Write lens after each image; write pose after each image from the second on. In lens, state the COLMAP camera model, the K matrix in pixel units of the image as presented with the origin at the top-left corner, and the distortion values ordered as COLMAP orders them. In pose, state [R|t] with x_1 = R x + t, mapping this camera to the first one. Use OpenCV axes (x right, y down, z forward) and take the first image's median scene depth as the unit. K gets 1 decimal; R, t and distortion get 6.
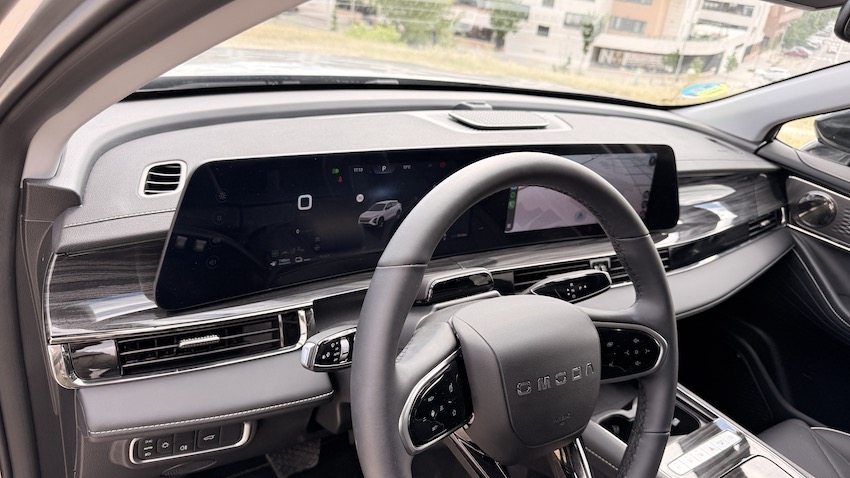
lens RADIAL K [[603.9, 0, 419.1], [0, 603.9, 241.5], [0, 0, 1]] dist [0.062530, -0.075201]
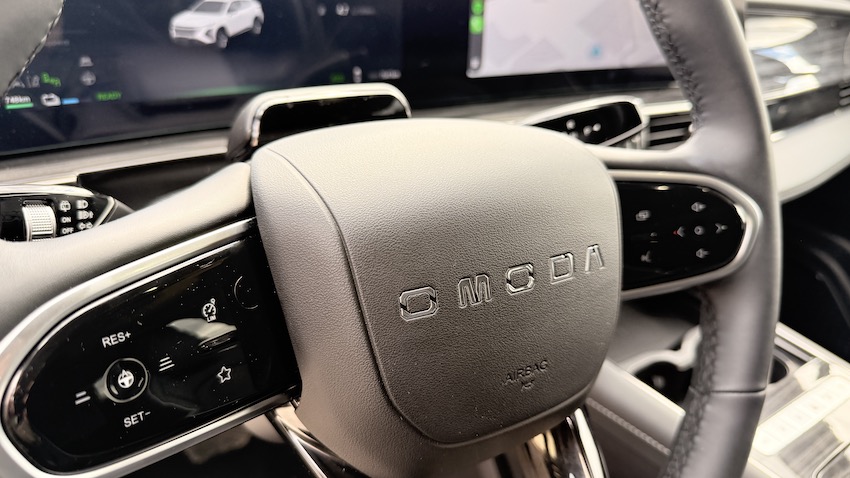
lens RADIAL K [[588.9, 0, 426.7], [0, 588.9, 250.0], [0, 0, 1]] dist [0.007873, -0.064451]
pose [[0.996975, -0.047675, -0.061391, 0.171273], [0.052627, 0.995262, 0.081751, 0.147632], [0.057203, -0.084734, 0.994760, 0.525833]]
